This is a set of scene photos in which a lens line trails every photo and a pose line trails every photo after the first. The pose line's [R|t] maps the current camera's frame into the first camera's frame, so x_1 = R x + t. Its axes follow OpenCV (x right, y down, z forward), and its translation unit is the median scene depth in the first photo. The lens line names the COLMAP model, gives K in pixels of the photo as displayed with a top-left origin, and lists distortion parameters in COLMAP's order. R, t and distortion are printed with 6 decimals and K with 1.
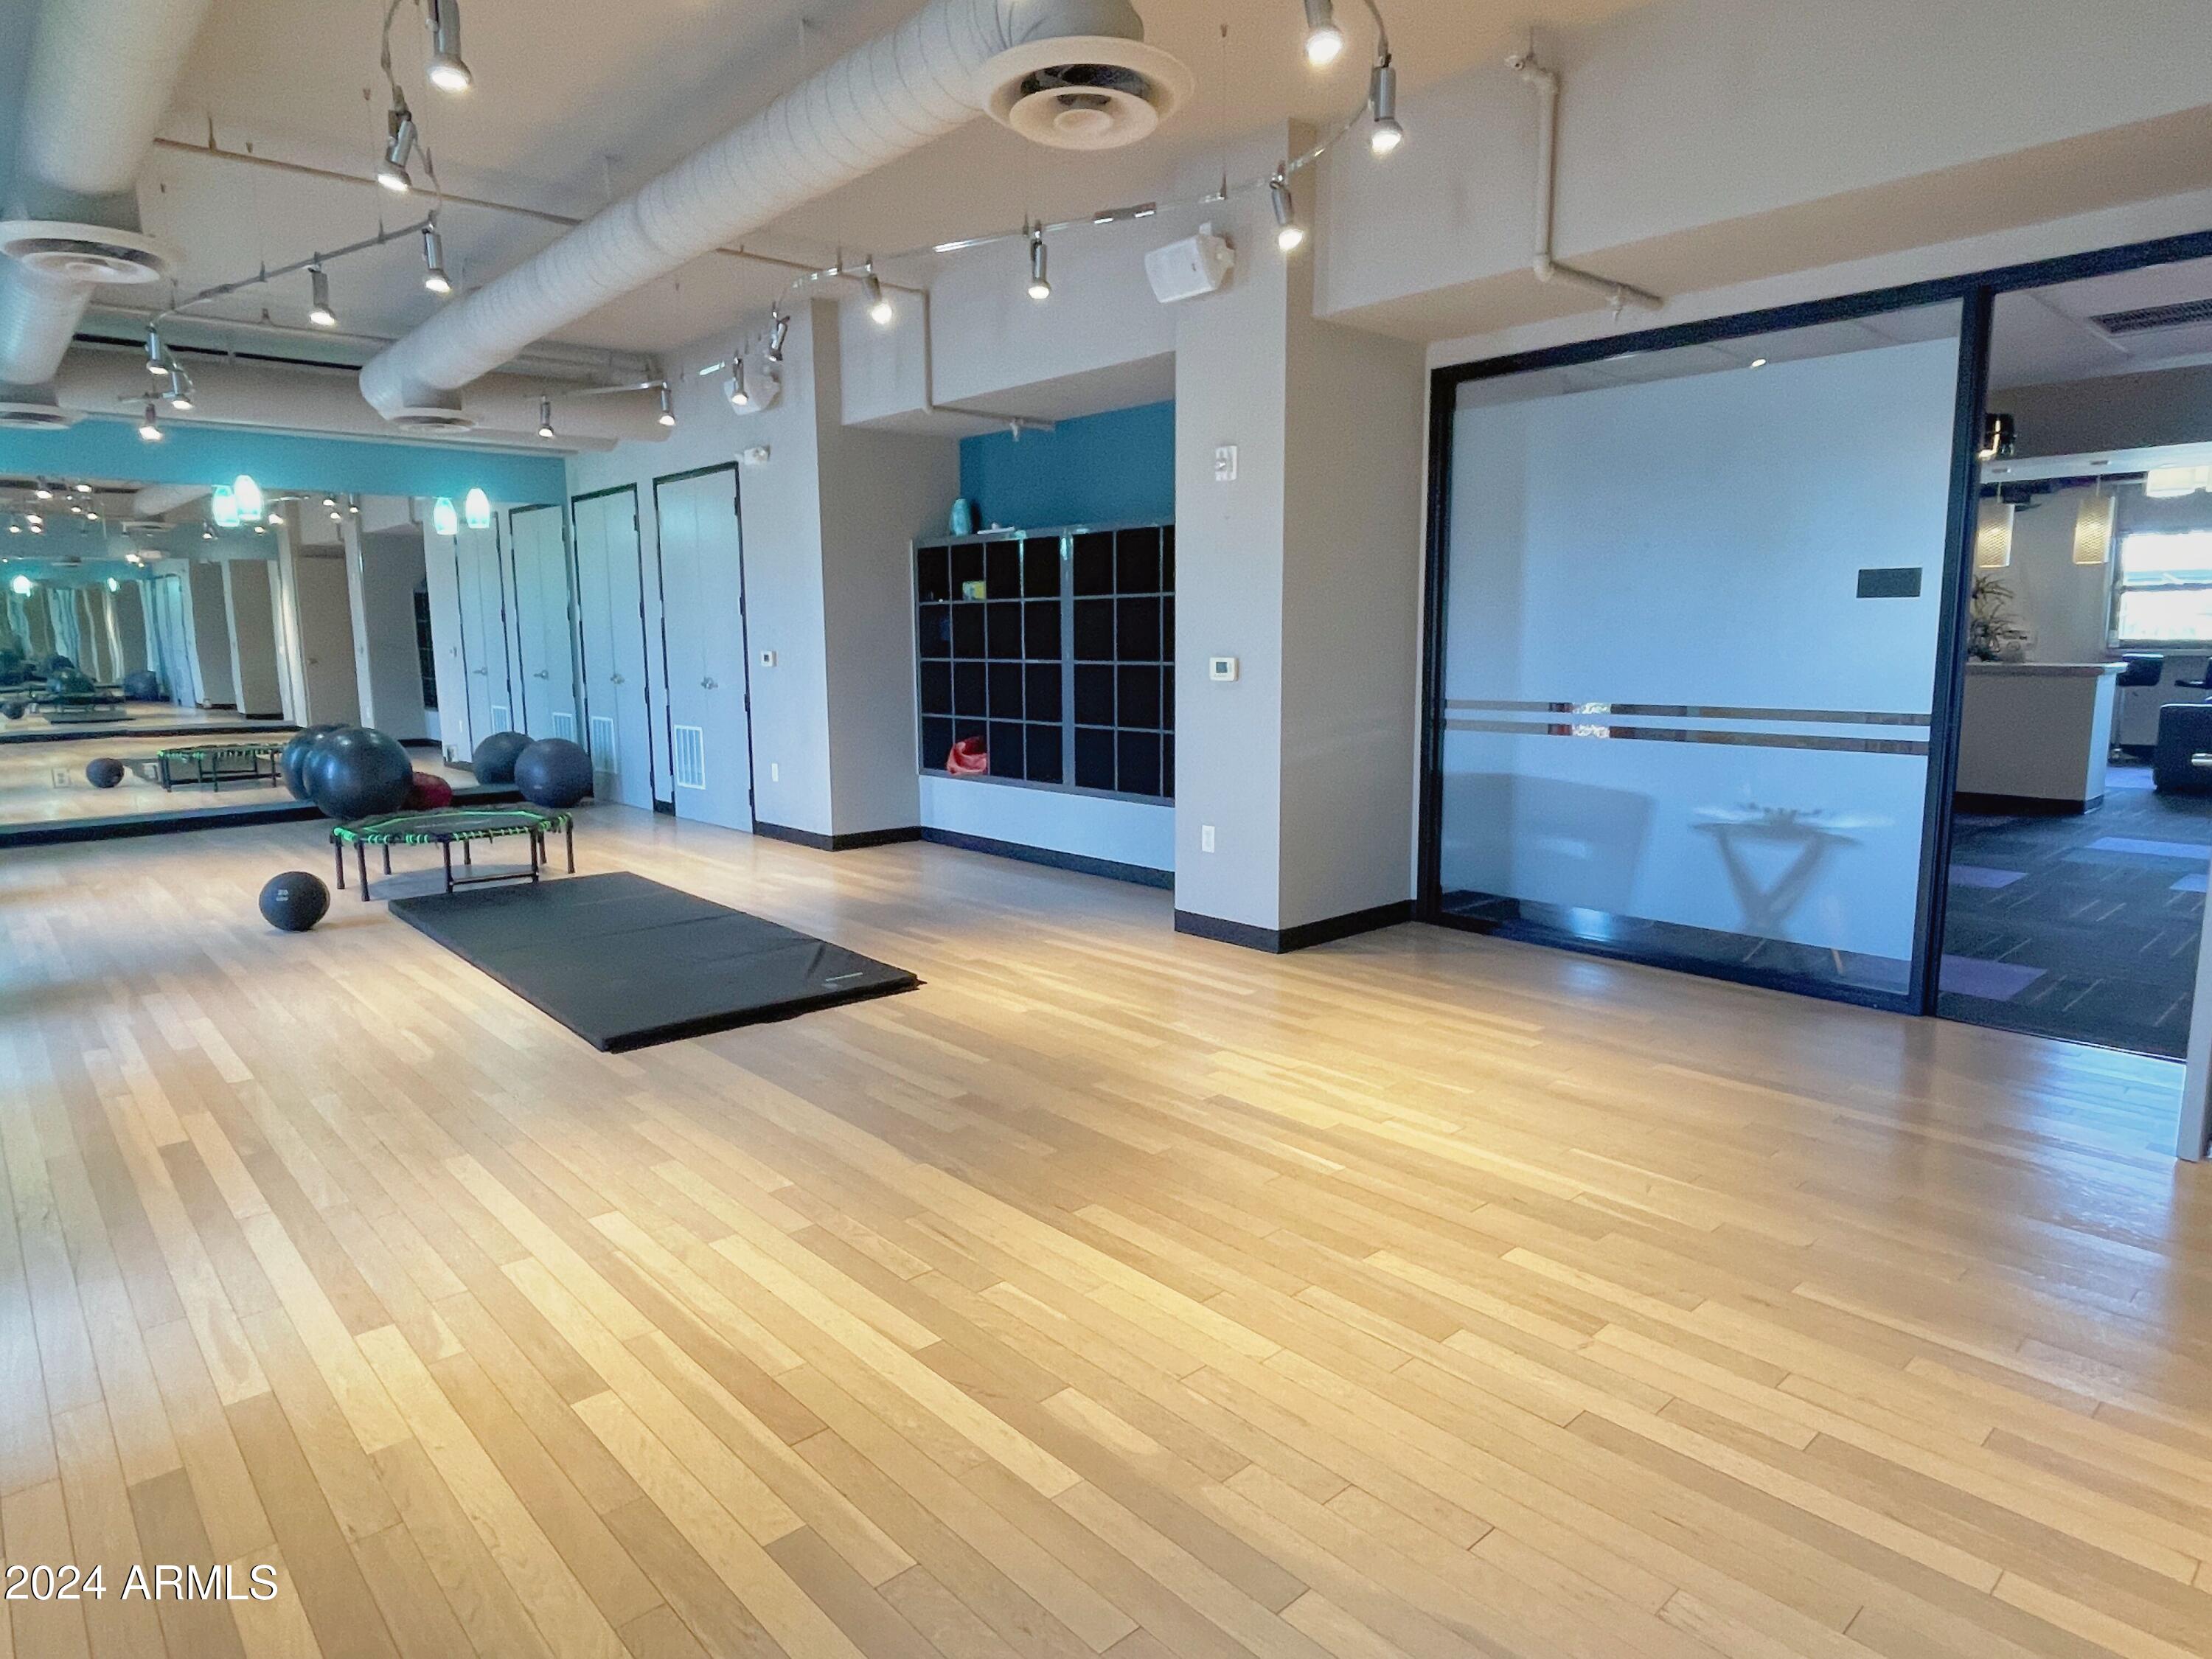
lens RADIAL K [[1300.8, 0, 1109.6], [0, 1300.8, 831.8], [0, 0, 1]] dist [-0.010158, -0.001169]
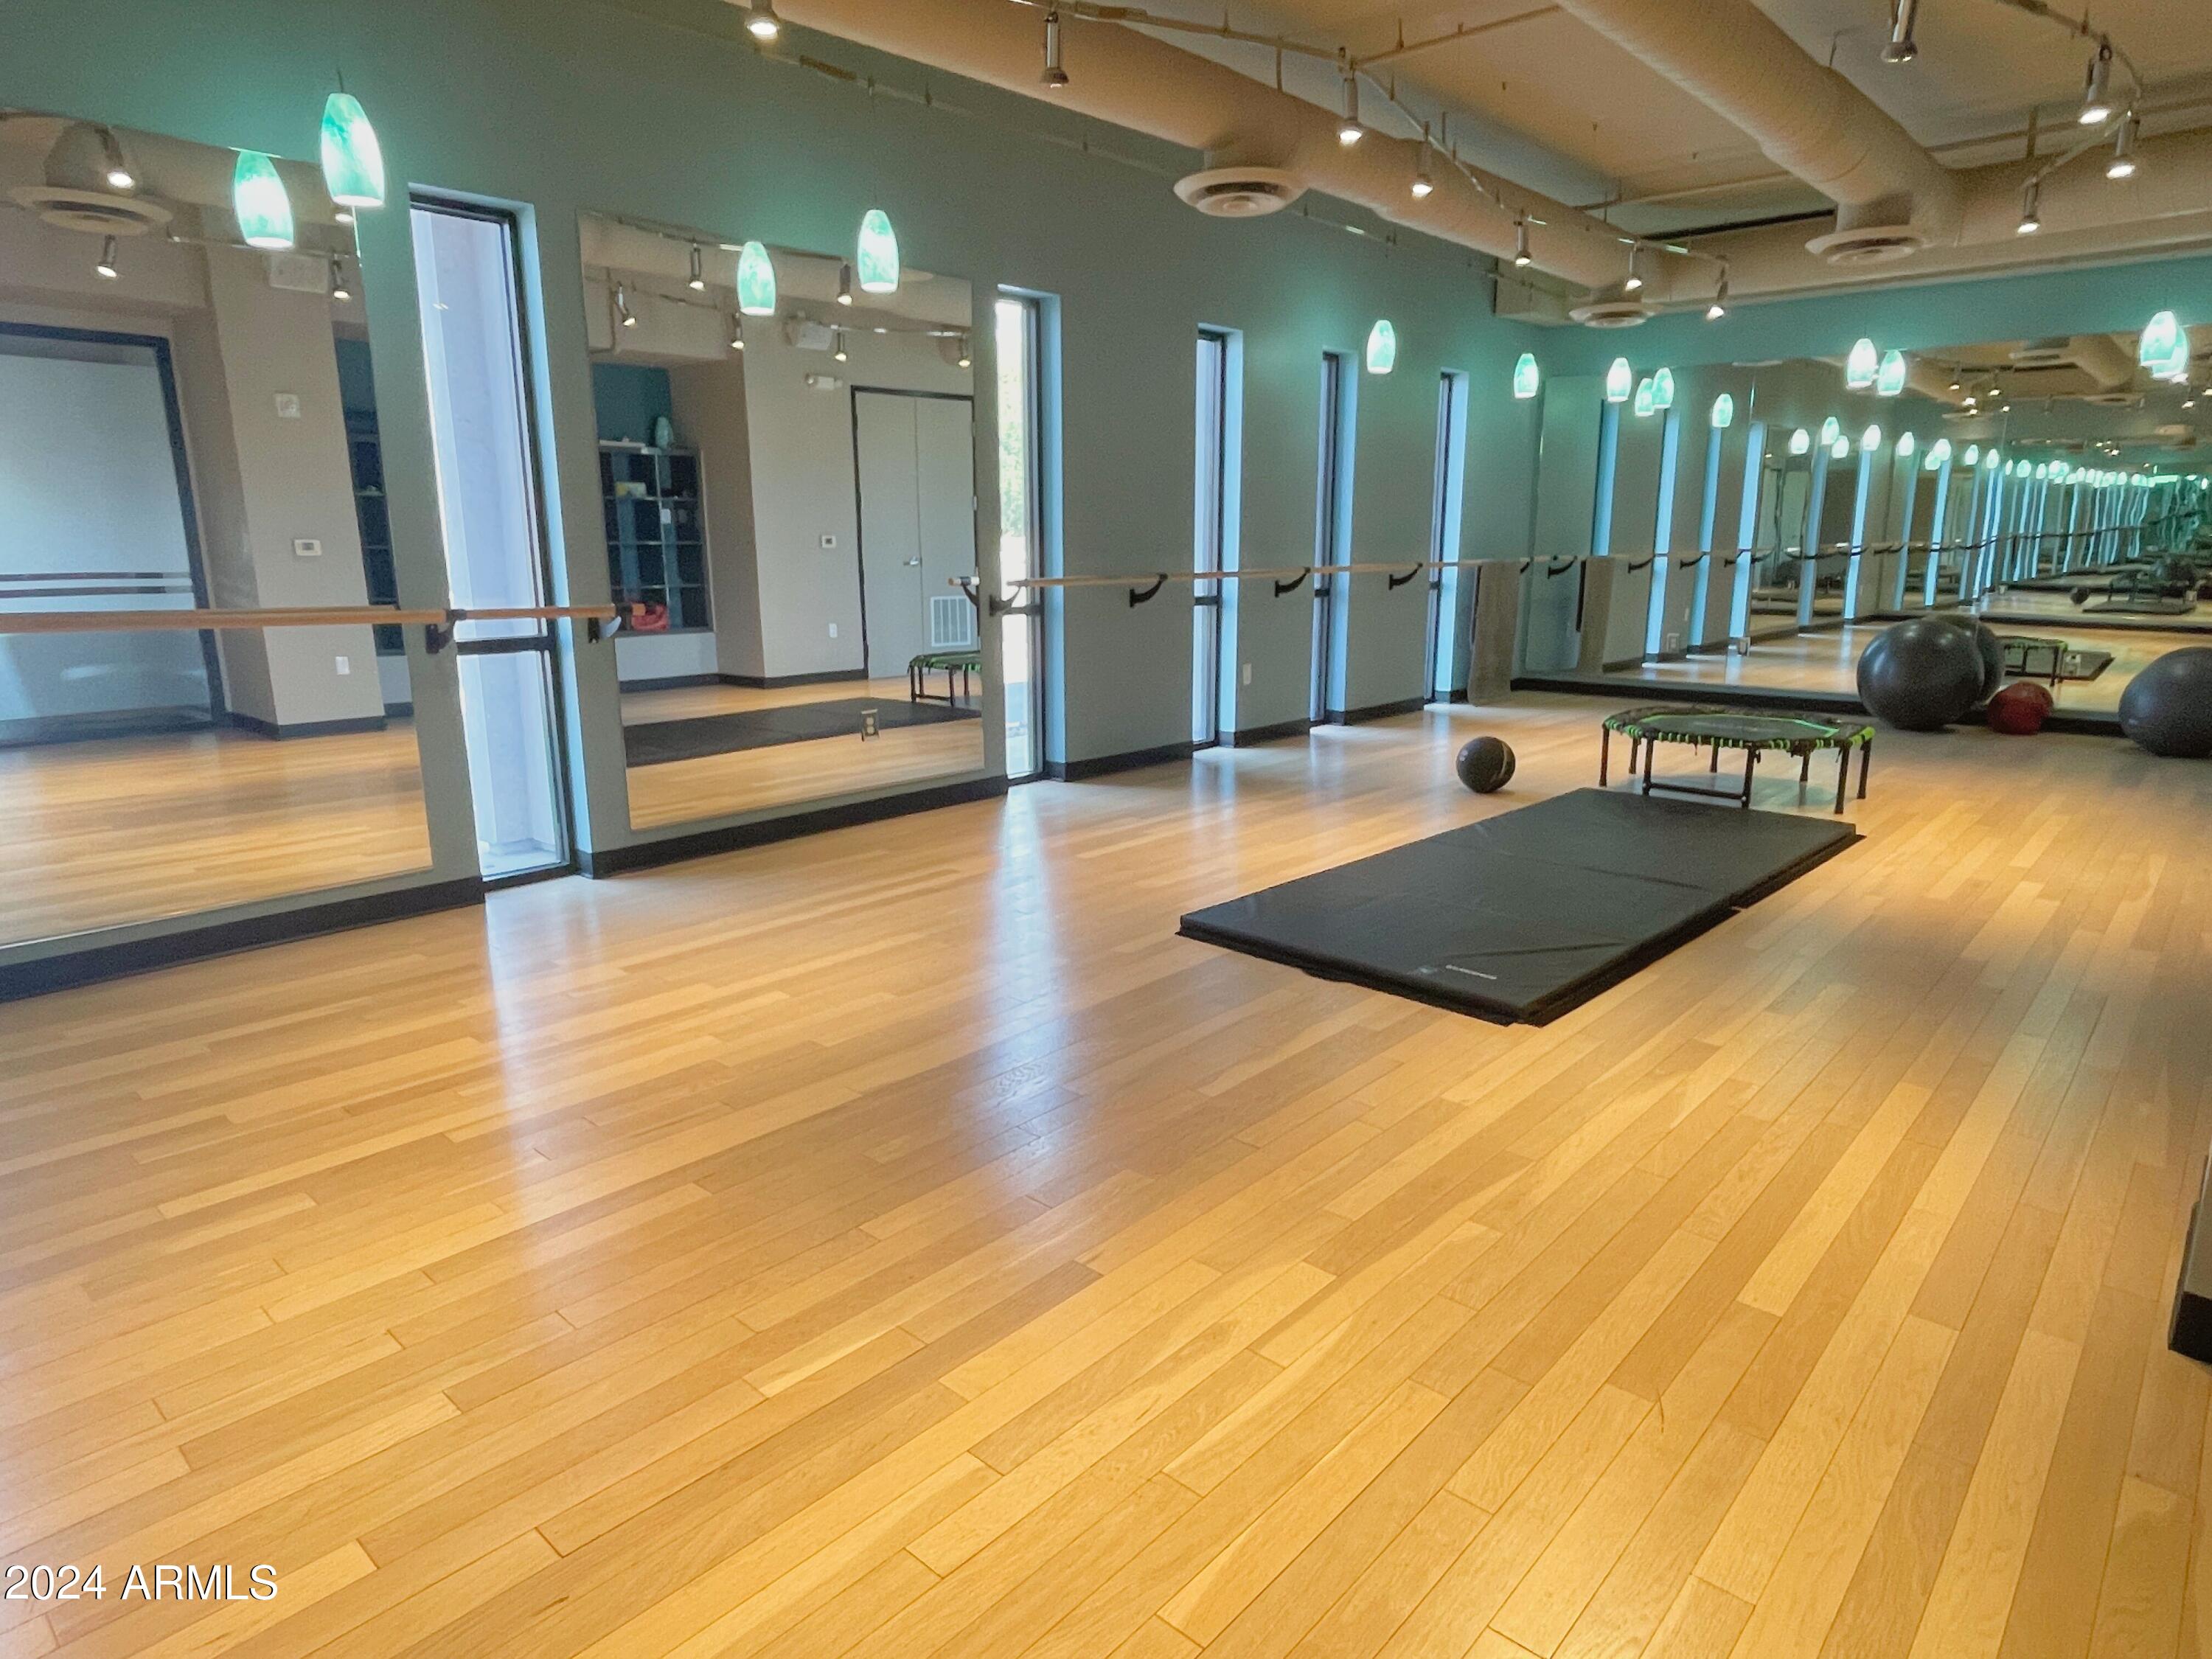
lens RADIAL K [[1300.8, 0, 1112.1], [0, 1300.8, 824.6], [0, 0, 1]] dist [-0.010158, -0.001169]
pose [[0.104461, 0.228143, -0.968008, 0.584014], [-0.150435, 0.965758, 0.211379, -0.118120], [0.983086, 0.123541, 0.135204, 0.851984]]
